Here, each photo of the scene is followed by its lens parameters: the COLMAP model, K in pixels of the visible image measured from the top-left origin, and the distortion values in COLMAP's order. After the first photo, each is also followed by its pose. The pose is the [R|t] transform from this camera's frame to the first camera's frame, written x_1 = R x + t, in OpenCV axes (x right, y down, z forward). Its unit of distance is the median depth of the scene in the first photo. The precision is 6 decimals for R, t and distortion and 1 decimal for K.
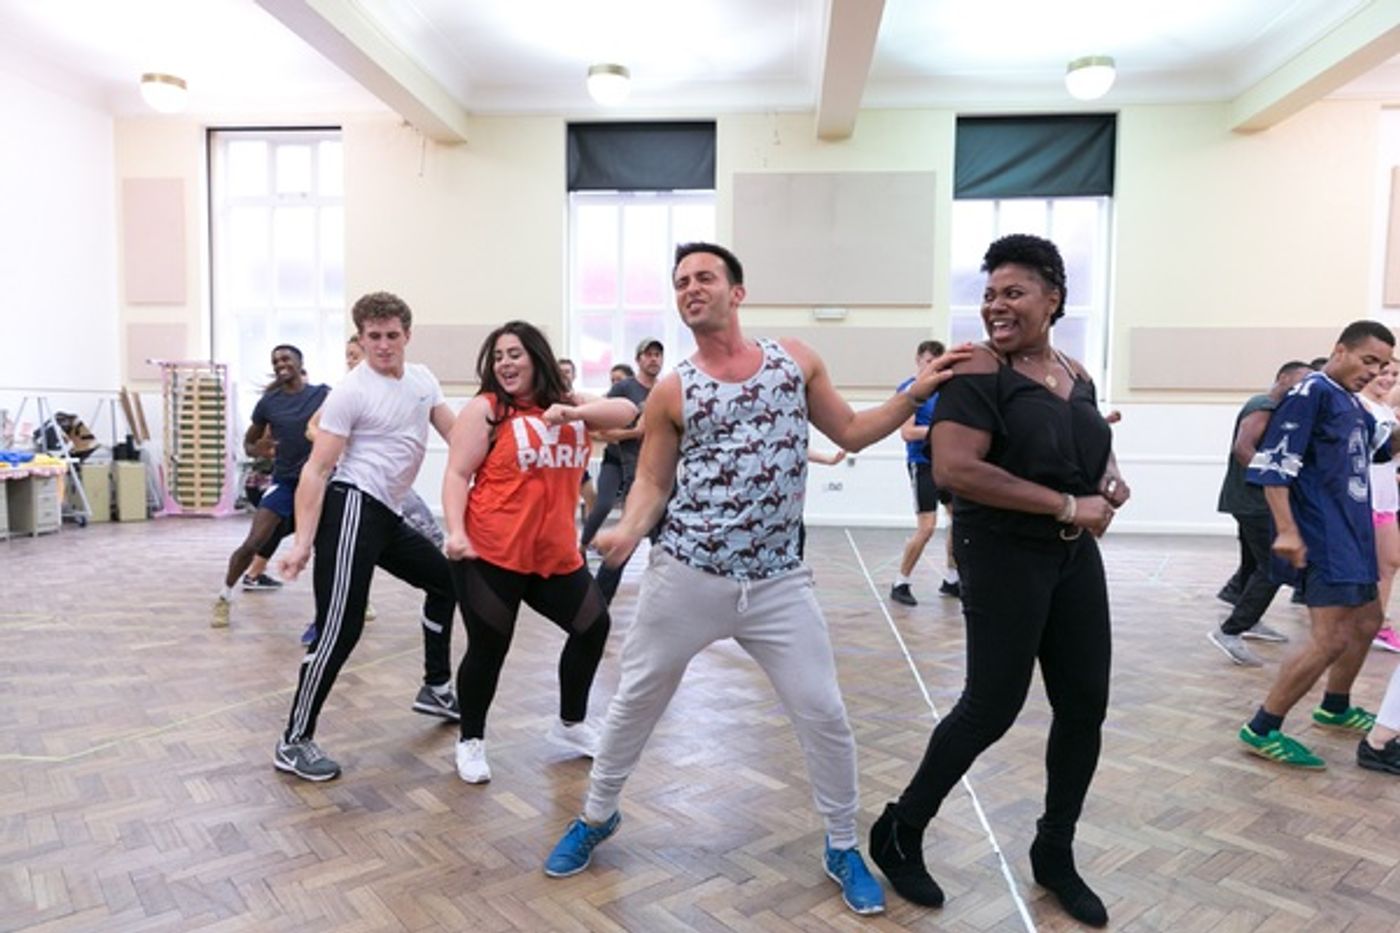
lens RADIAL K [[888.0, 0, 712.3], [0, 888.0, 457.1], [0, 0, 1]] dist [0.015709, -0.003403]
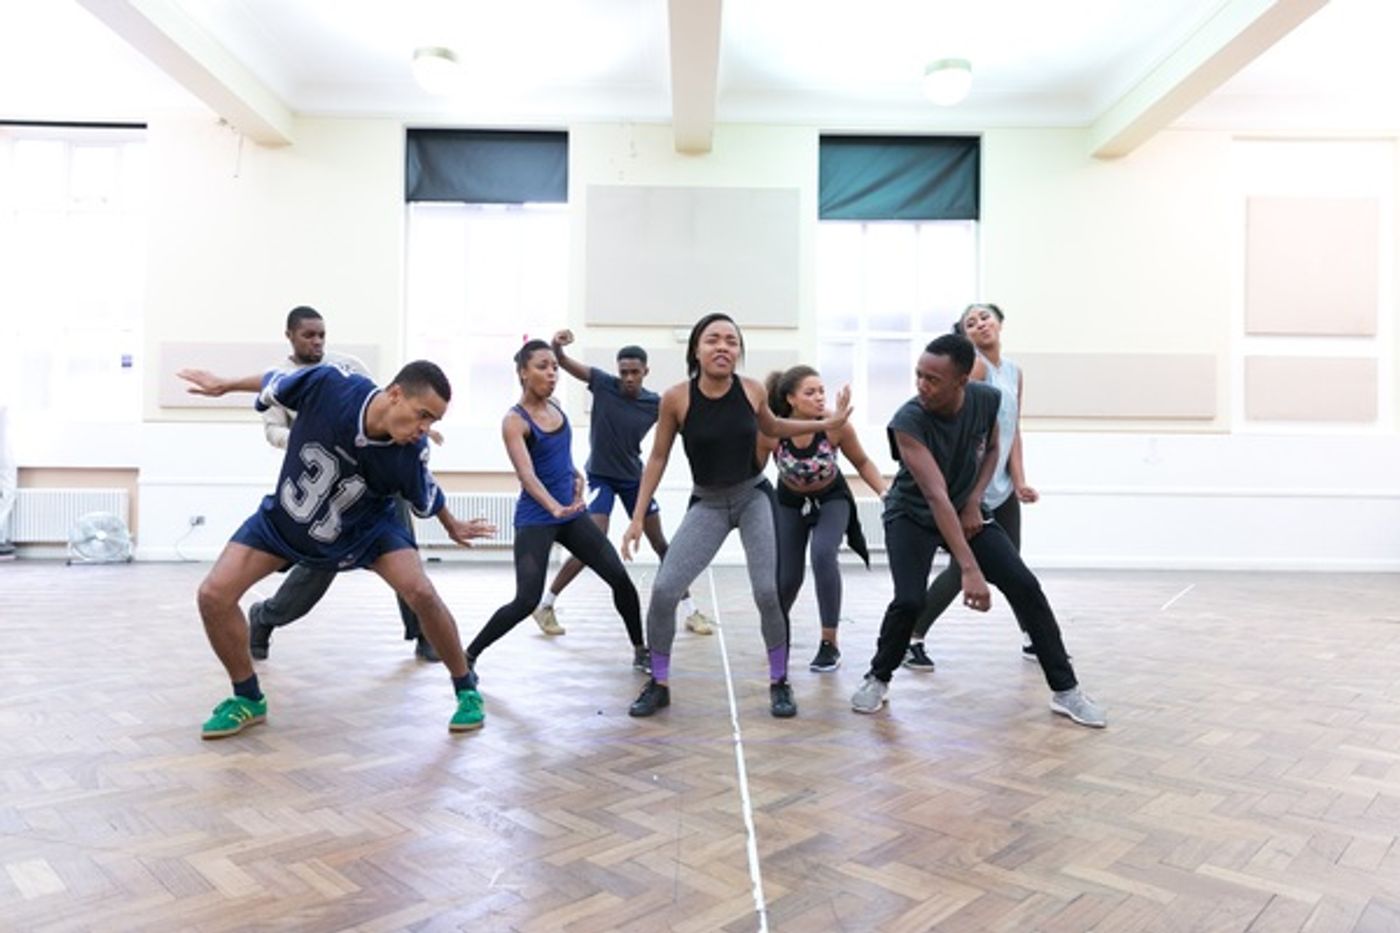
lens RADIAL K [[888.0, 0, 703.1], [0, 888.0, 468.1], [0, 0, 1]] dist [0.015709, -0.003403]
pose [[0.995173, 0.000925, 0.098133, 0.070175], [0.005749, 0.997689, -0.067699, 0.052836], [-0.097968, 0.067937, 0.992868, 0.108033]]
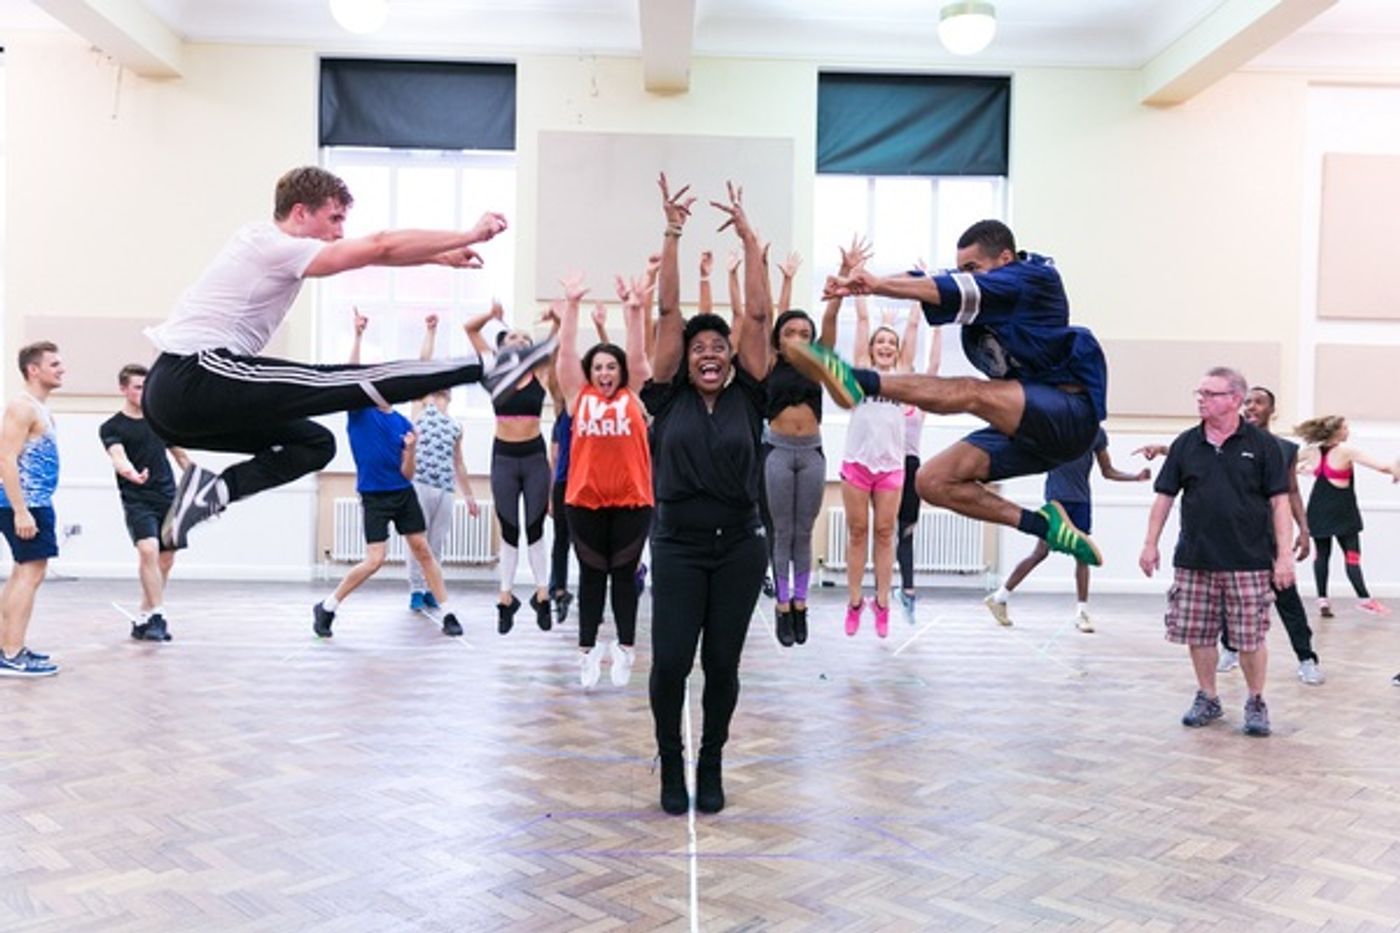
lens RADIAL K [[1113.1, 0, 700.2], [0, 1113.1, 465.6], [0, 0, 1]] dist [-0.000045, 0.014478]
pose [[0.993648, 0.004171, 0.112451, 0.073411], [-0.000915, 0.999579, -0.028987, 0.000487], [-0.112525, 0.028700, 0.993234, 0.038308]]
